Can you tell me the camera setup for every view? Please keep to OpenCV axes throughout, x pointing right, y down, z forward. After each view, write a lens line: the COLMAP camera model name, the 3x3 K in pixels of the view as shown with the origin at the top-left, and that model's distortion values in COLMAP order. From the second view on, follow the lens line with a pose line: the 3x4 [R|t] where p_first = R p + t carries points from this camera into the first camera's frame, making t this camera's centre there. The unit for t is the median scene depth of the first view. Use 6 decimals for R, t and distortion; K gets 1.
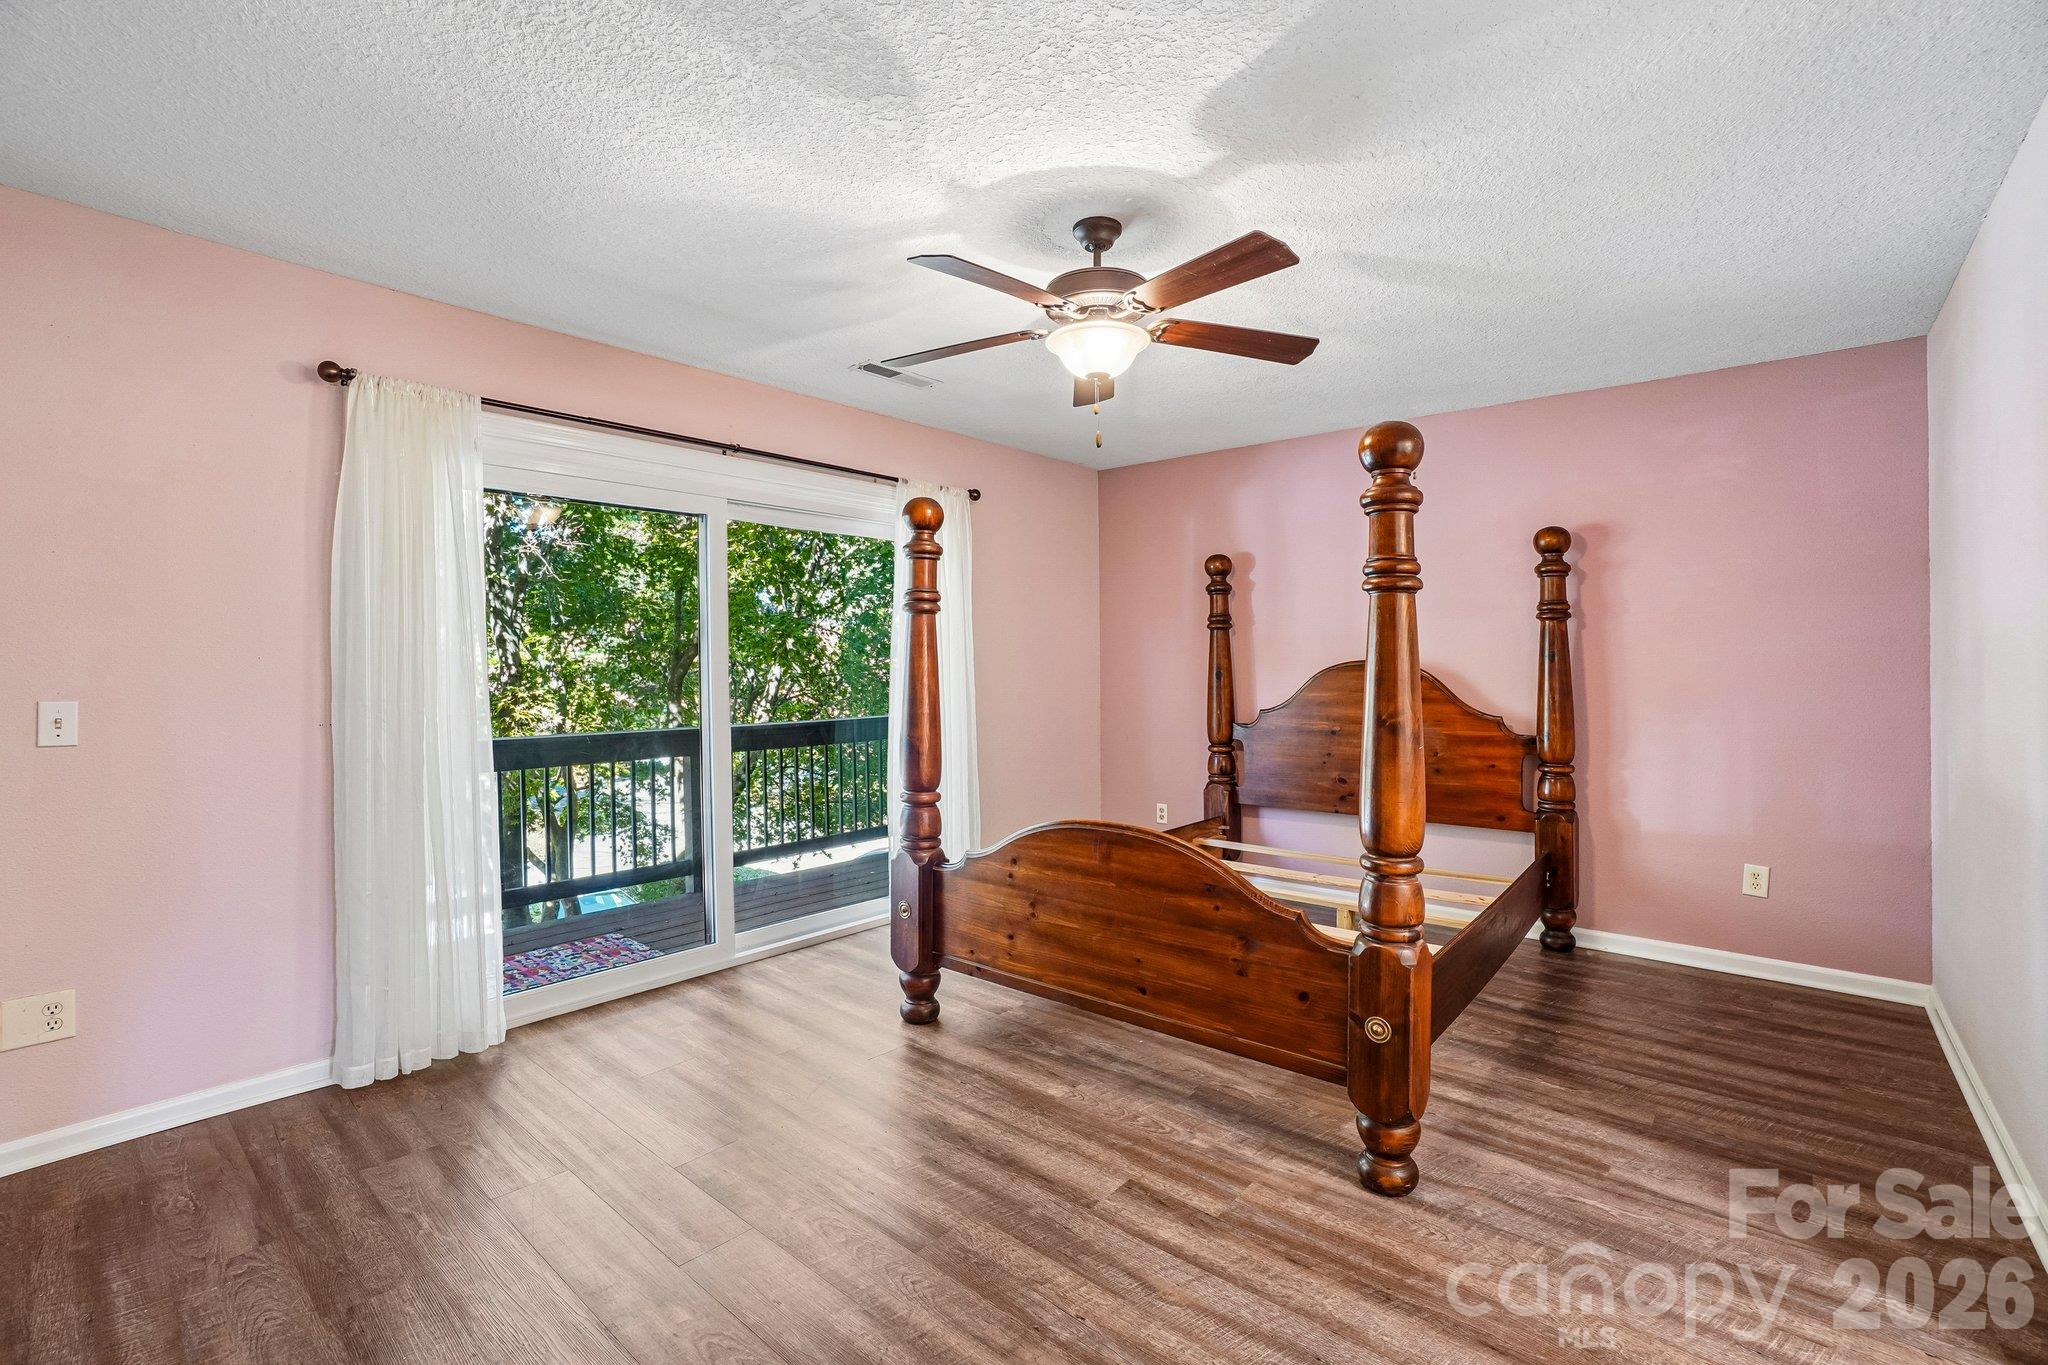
lens RADIAL K [[917.6, 0, 1013.9], [0, 917.6, 677.0], [0, 0, 1]] dist [-0.051190, 0.015872]
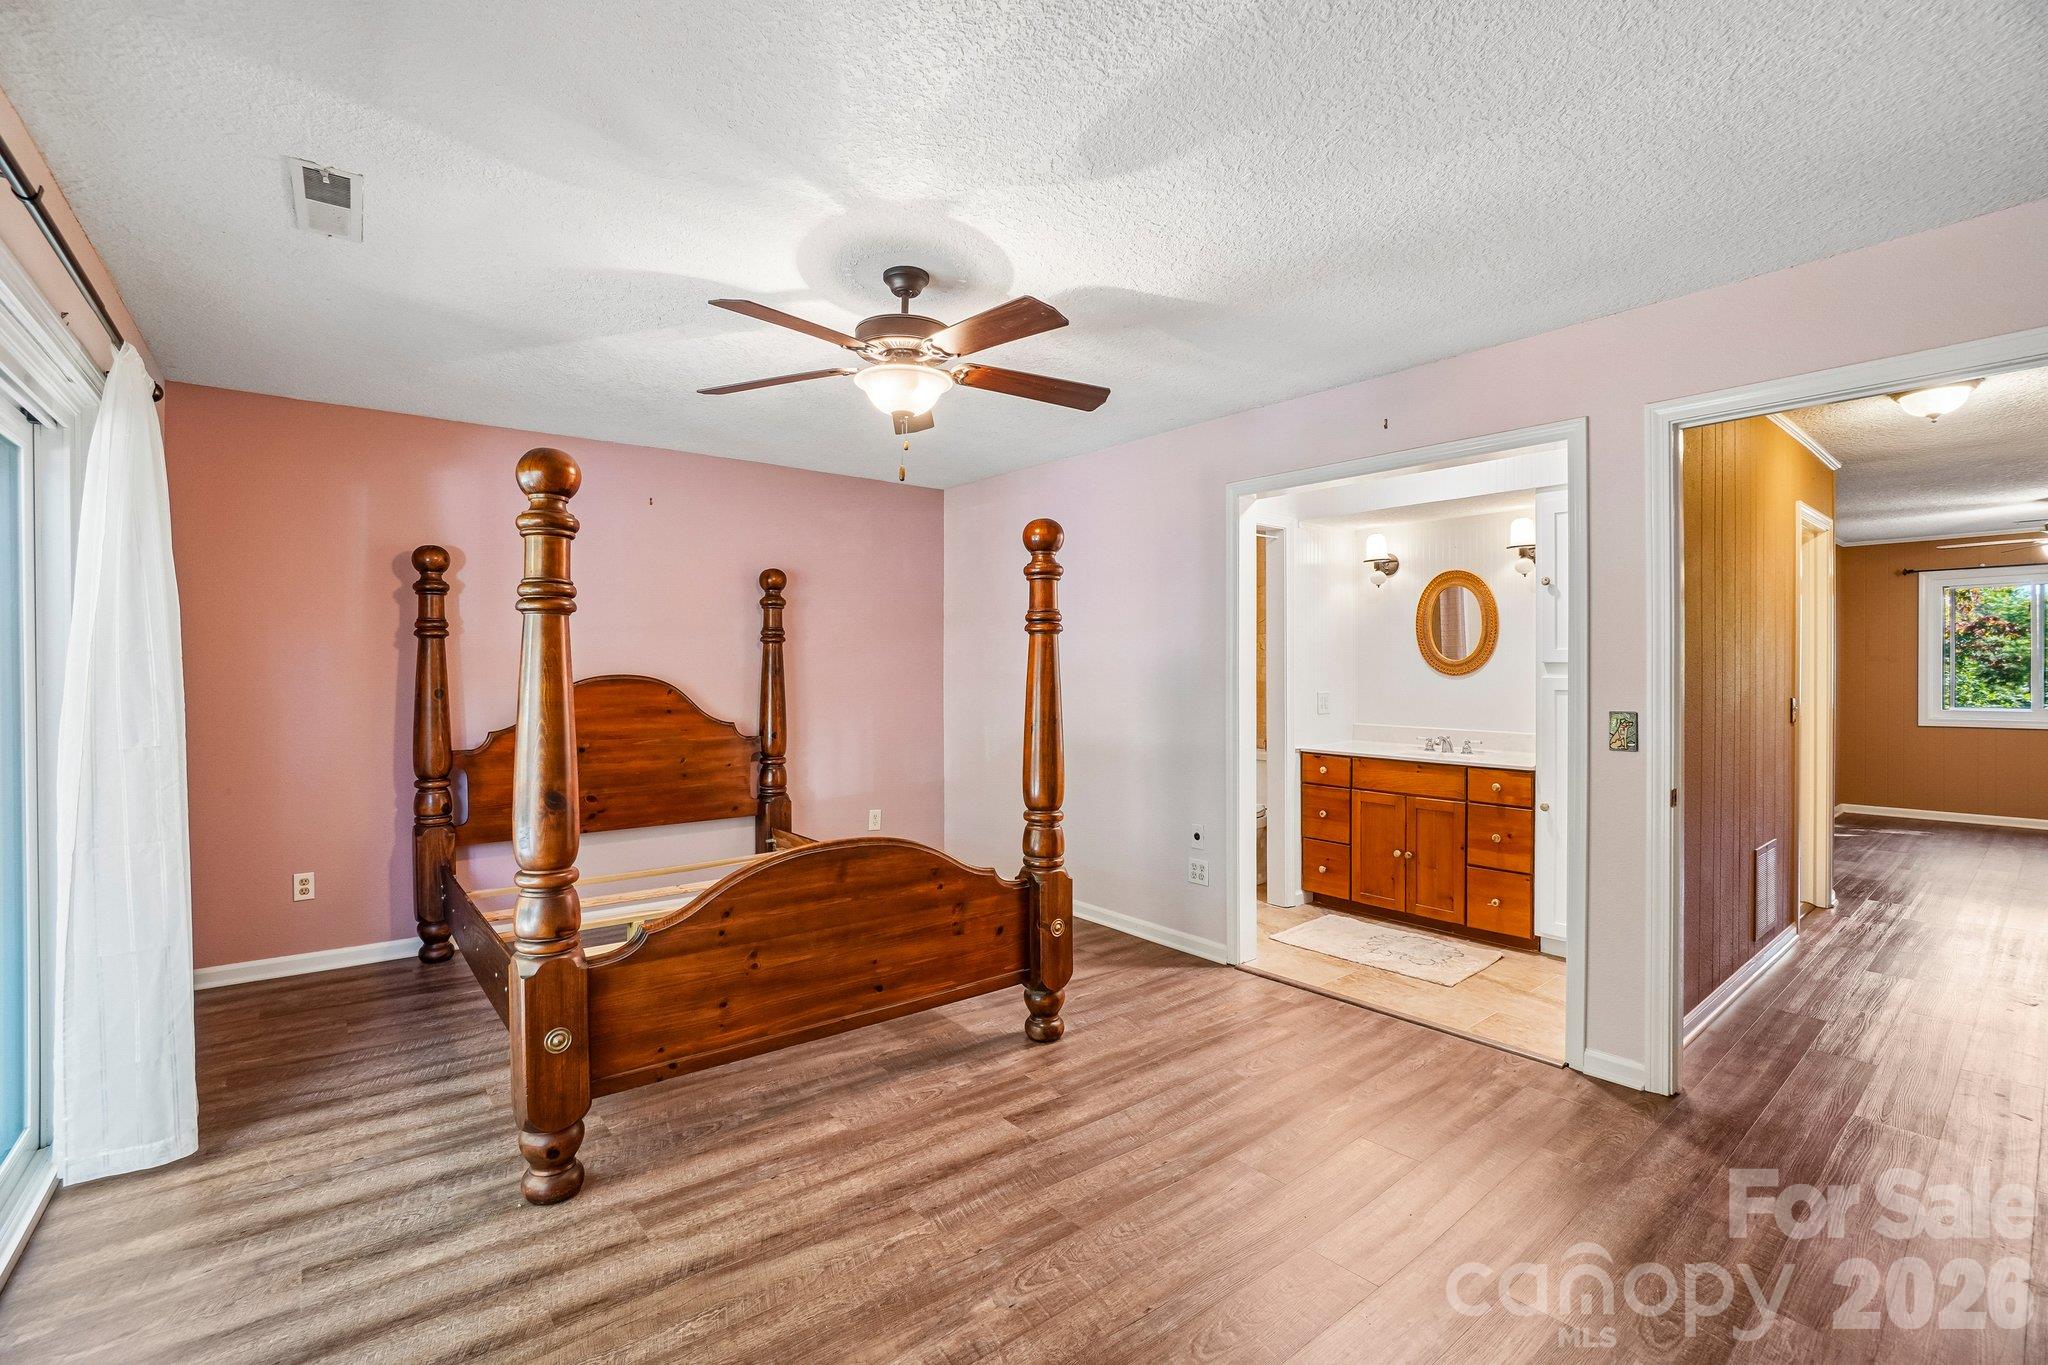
lens RADIAL K [[917.6, 0, 1015.6], [0, 917.6, 665.4], [0, 0, 1]] dist [-0.051190, 0.015872]
pose [[0.179715, 0.006601, 0.983697, -0.810624], [0.014834, 0.999846, -0.009419, -0.020294], [-0.983607, 0.016285, 0.179589, 0.591081]]
